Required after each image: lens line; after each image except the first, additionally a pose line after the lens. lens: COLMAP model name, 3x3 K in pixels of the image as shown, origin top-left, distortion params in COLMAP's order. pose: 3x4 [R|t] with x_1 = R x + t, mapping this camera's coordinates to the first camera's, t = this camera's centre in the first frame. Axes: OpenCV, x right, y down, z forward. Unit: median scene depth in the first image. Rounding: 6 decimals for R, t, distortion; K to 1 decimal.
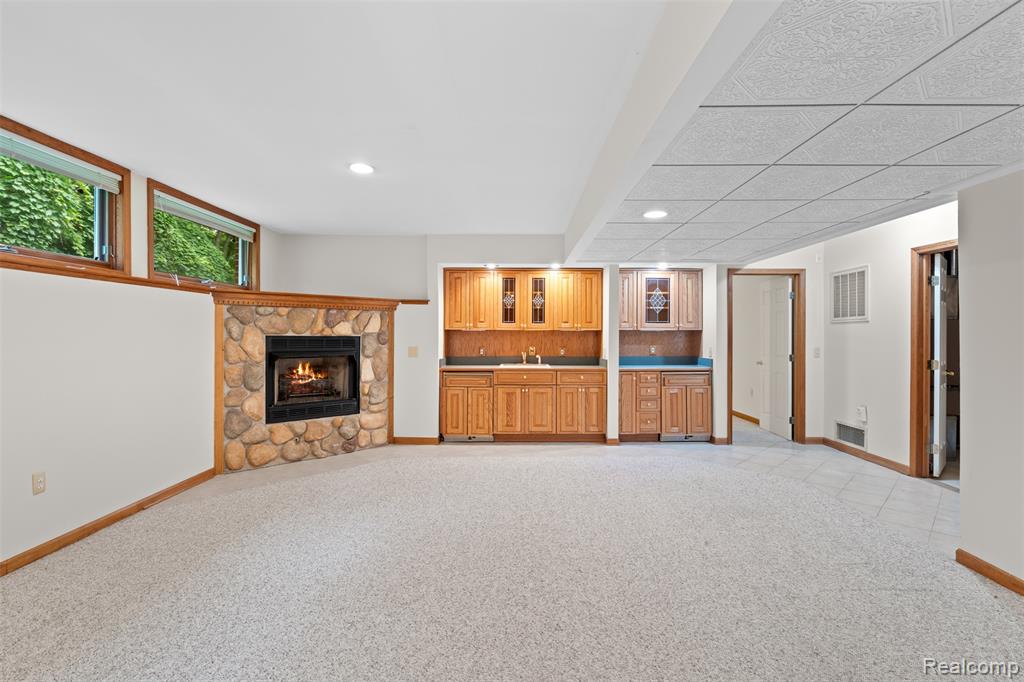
lens RADIAL K [[465.6, 0, 516.3], [0, 465.6, 334.7], [0, 0, 1]] dist [0.003388, 0.000794]
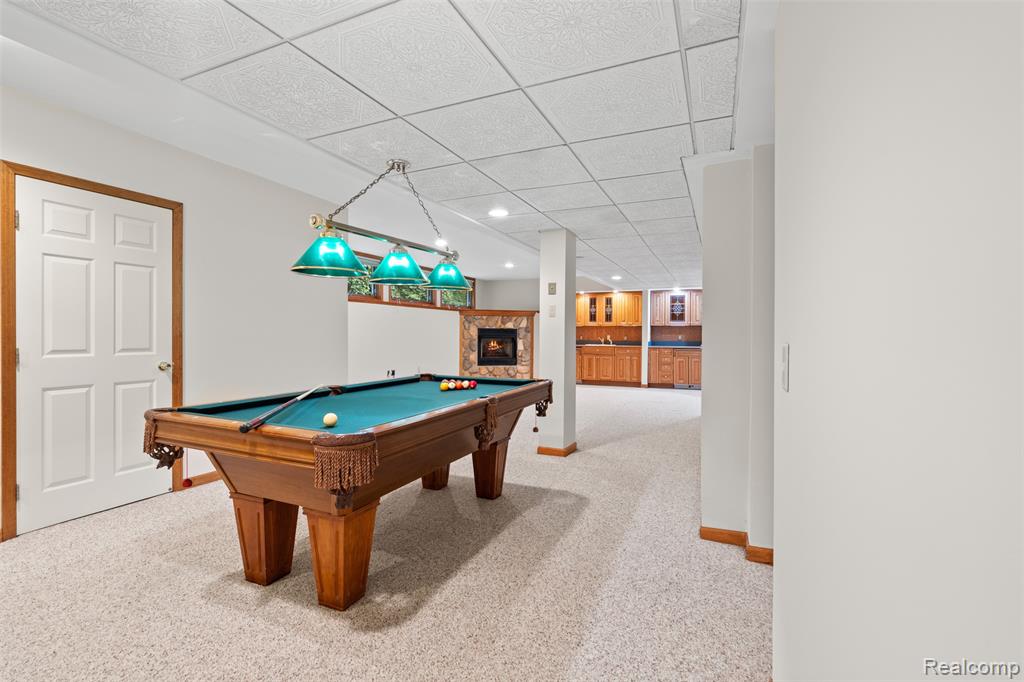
lens RADIAL K [[465.6, 0, 511.9], [0, 465.6, 338.6], [0, 0, 1]] dist [0.003388, 0.000794]
pose [[0.909450, 0.007908, -0.415738, 0.498907], [-0.004504, 0.999948, 0.009168, 0.027499], [0.415788, -0.006466, 0.909438, -0.892230]]
